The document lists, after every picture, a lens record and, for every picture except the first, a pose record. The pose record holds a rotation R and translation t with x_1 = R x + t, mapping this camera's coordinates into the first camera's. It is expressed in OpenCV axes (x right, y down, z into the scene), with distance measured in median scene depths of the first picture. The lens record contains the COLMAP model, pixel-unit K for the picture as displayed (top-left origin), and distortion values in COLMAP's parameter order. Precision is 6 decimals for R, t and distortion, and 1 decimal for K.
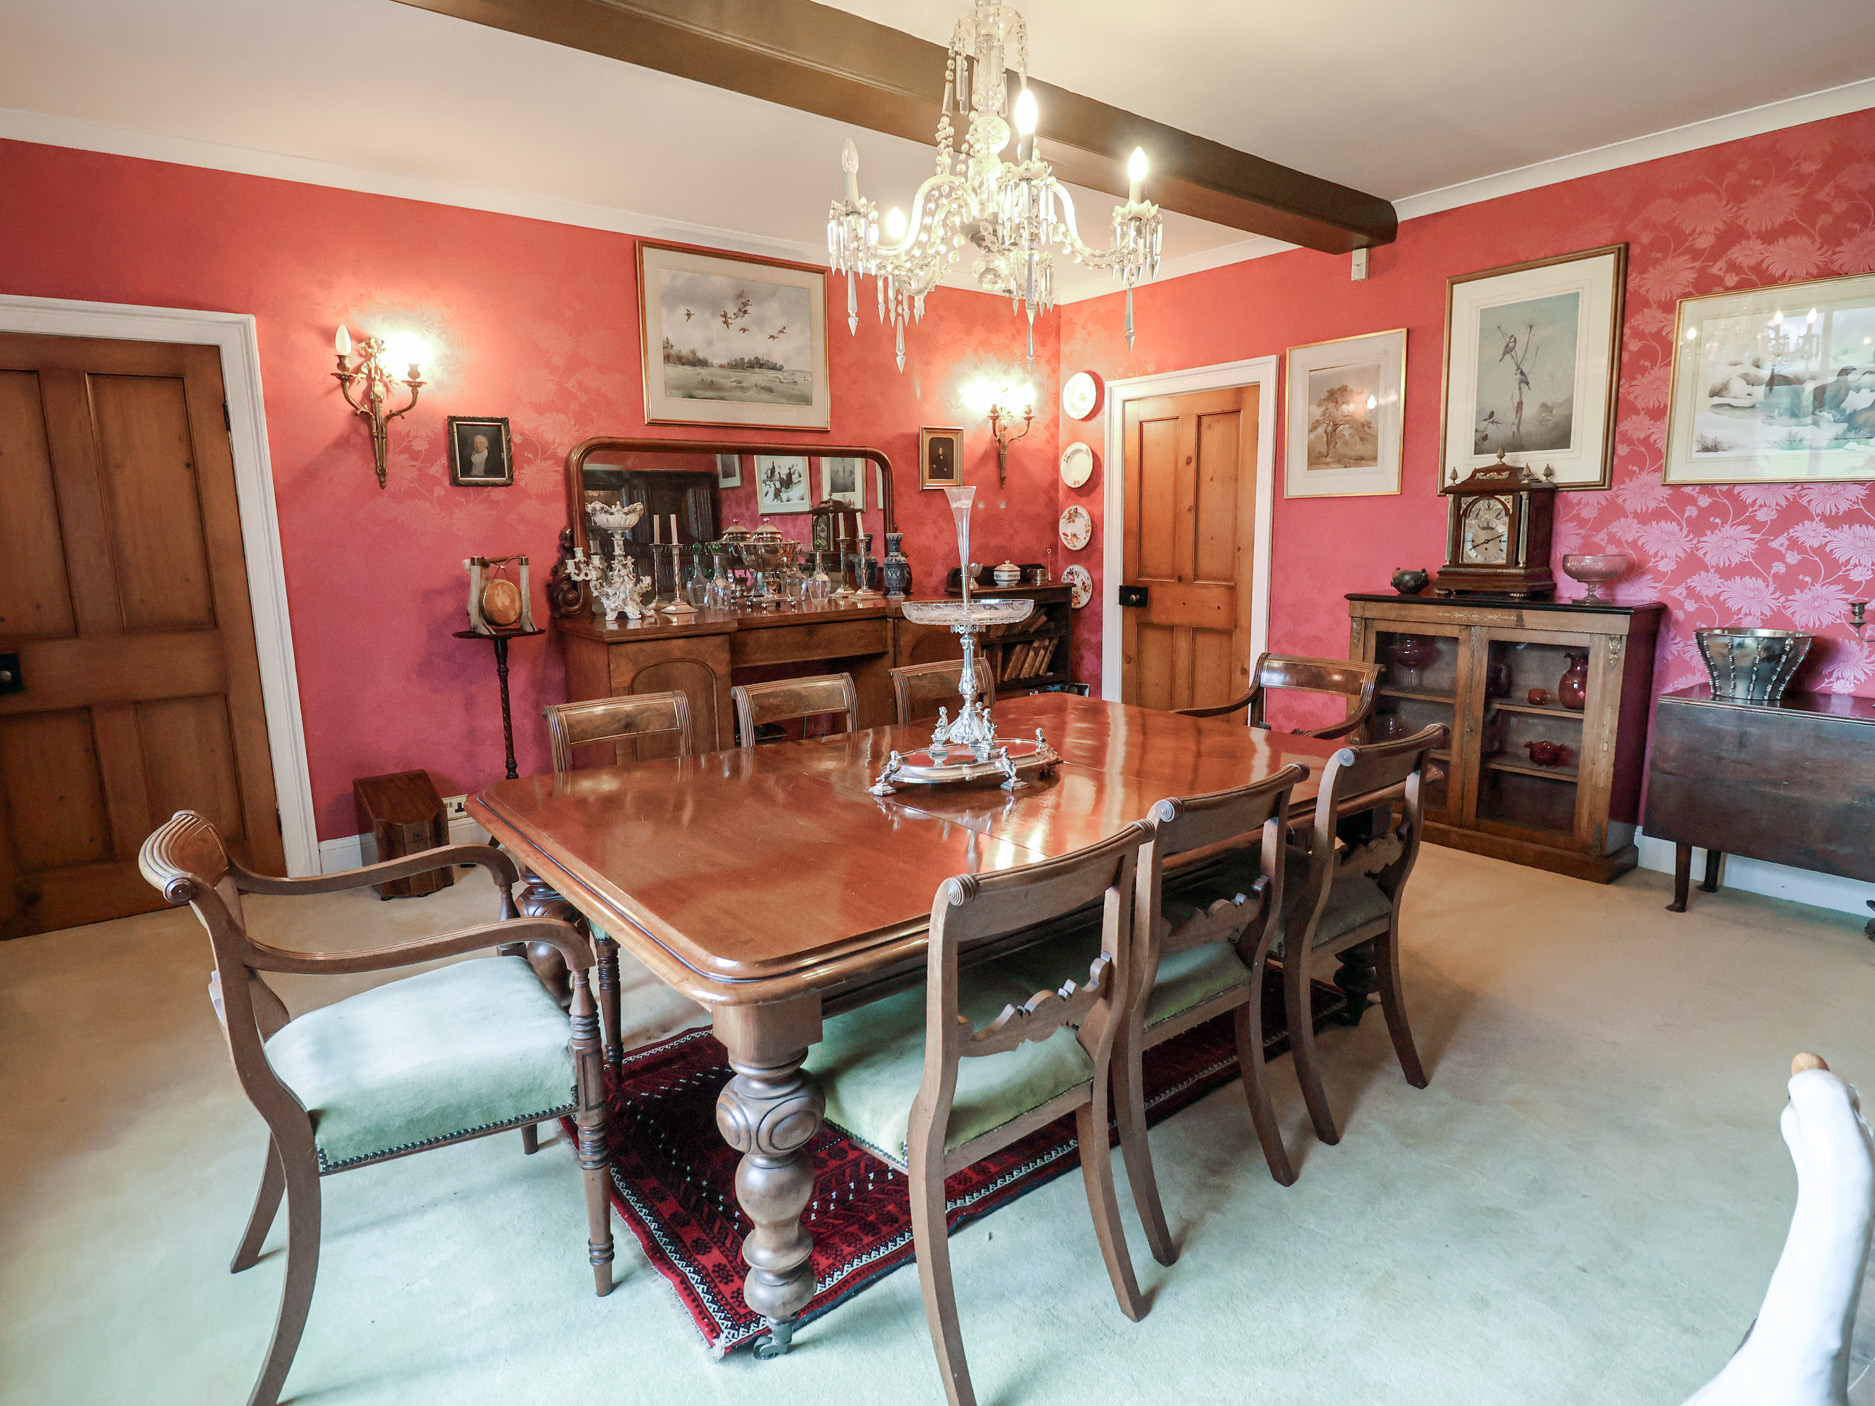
lens RADIAL K [[1016.4, 0, 944.8], [0, 1016.4, 694.6], [0, 0, 1]] dist [0.002568, -0.007781]
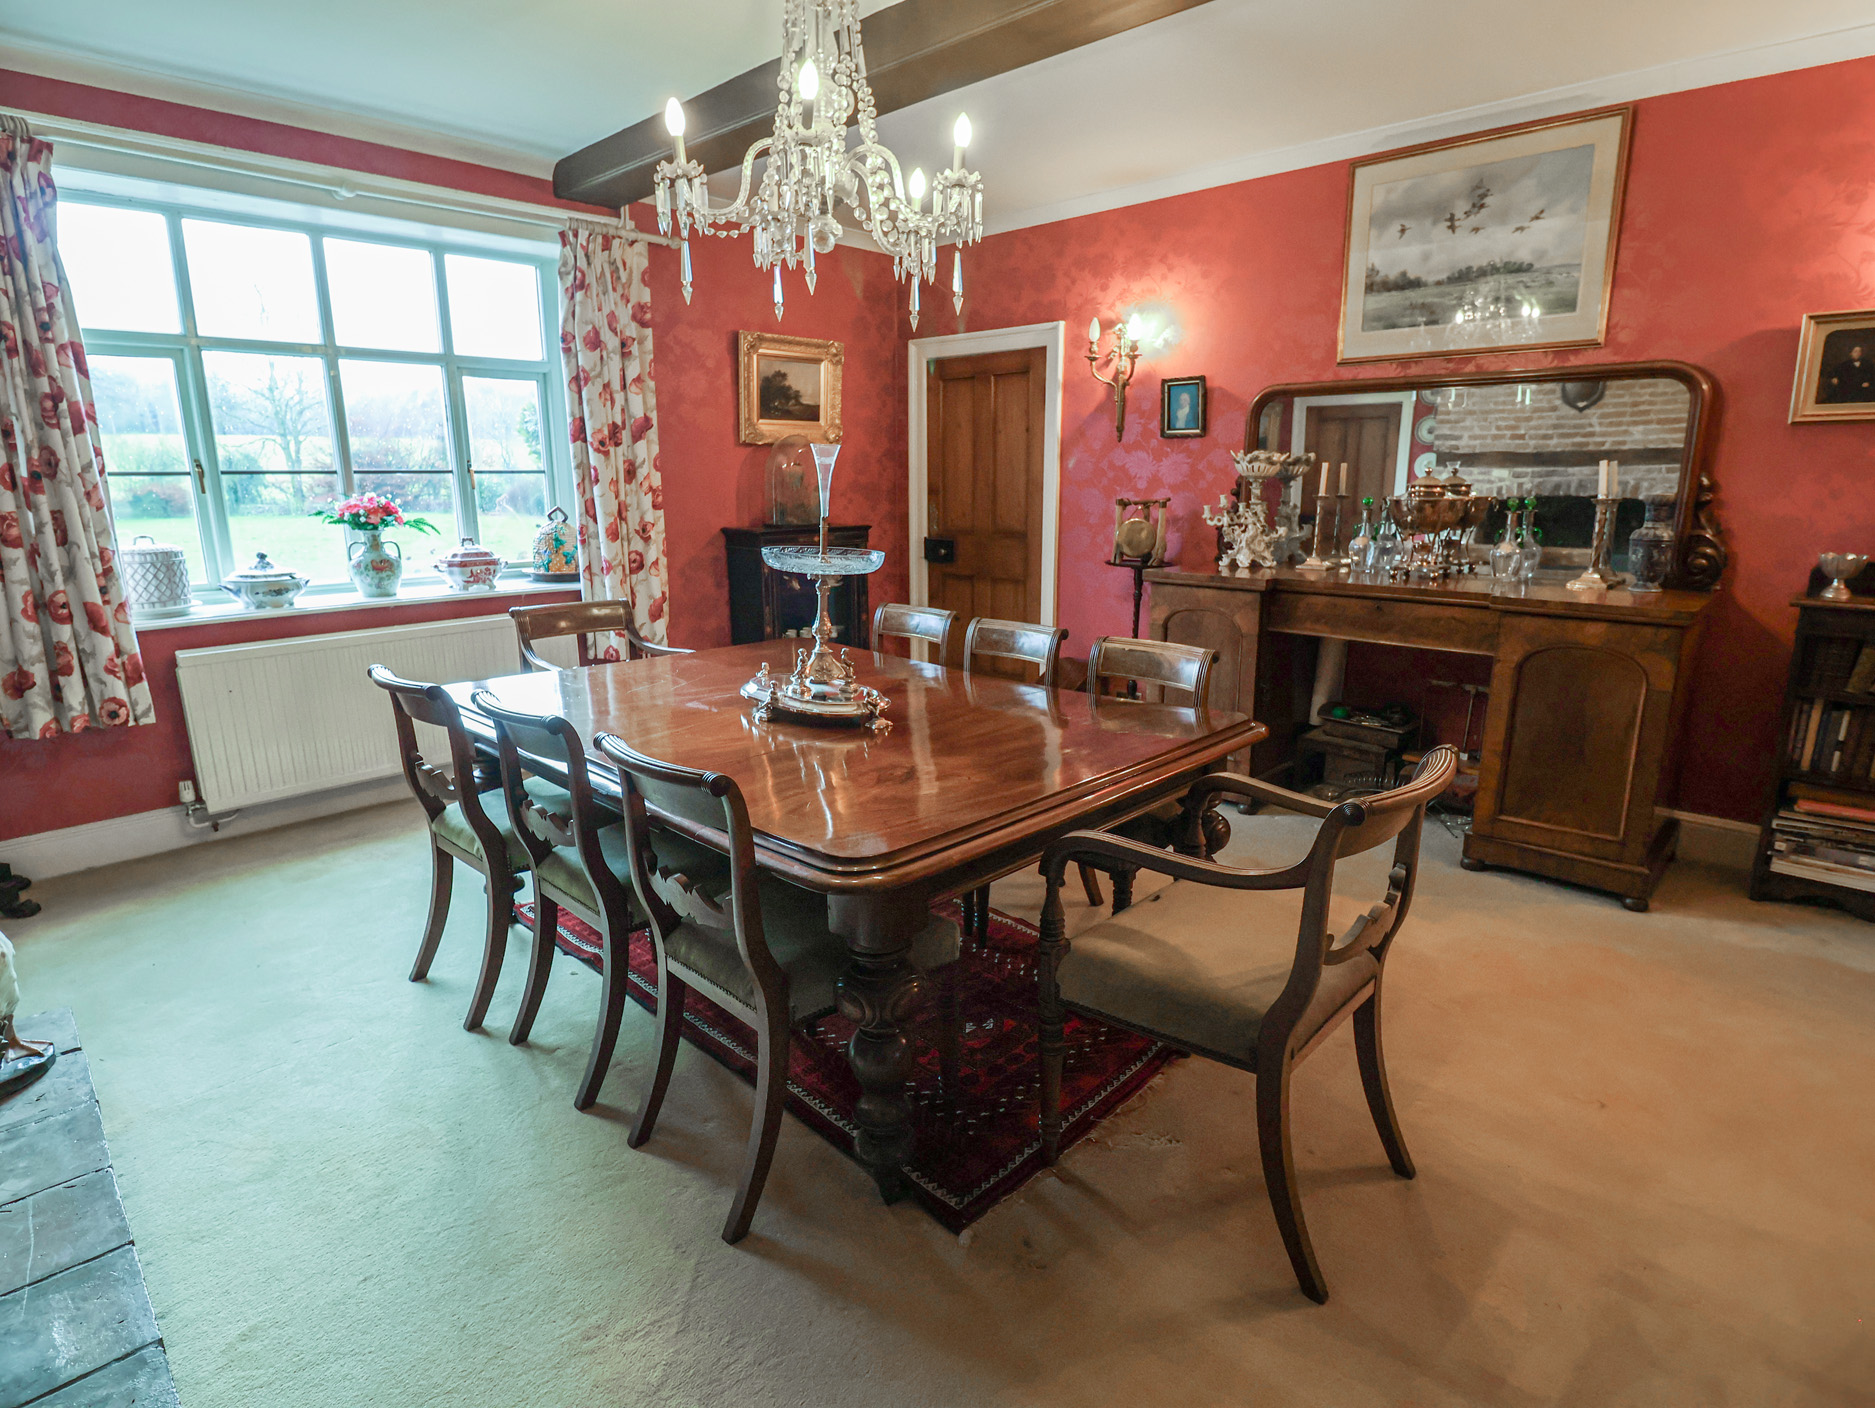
lens RADIAL K [[1016.4, 0, 935.5], [0, 1016.4, 699.7], [0, 0, 1]] dist [0.002568, -0.007781]
pose [[0.132218, 0.223563, -0.965680, 0.632690], [-0.176479, 0.963977, 0.199006, -0.090820], [0.975384, 0.144110, 0.166909, 0.531042]]
